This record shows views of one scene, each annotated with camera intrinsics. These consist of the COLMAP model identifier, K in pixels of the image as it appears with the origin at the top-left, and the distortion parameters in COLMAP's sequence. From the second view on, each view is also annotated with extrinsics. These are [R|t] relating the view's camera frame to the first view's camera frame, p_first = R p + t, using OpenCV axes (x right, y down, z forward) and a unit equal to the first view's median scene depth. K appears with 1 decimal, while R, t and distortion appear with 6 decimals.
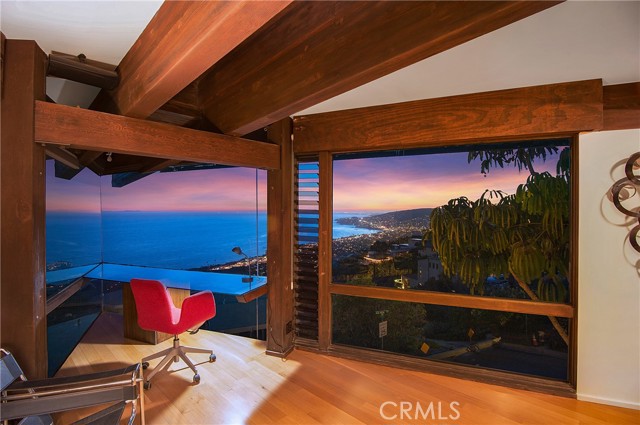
lens RADIAL K [[313.1, 0, 320.0], [0, 313.1, 212.5], [0, 0, 1]] dist [-0.012278, -0.000393]
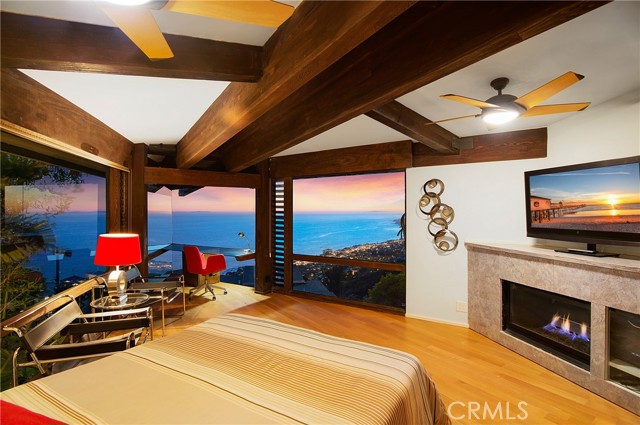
lens RADIAL K [[313.1, 0, 320.0], [0, 313.1, 212.5], [0, 0, 1]] dist [-0.012278, -0.000393]
pose [[0.982717, -0.000308, -0.185115, 0.594857], [0.000265, 1.000000, -0.000255, -0.000154], [0.185115, 0.000202, 0.982717, -0.768947]]
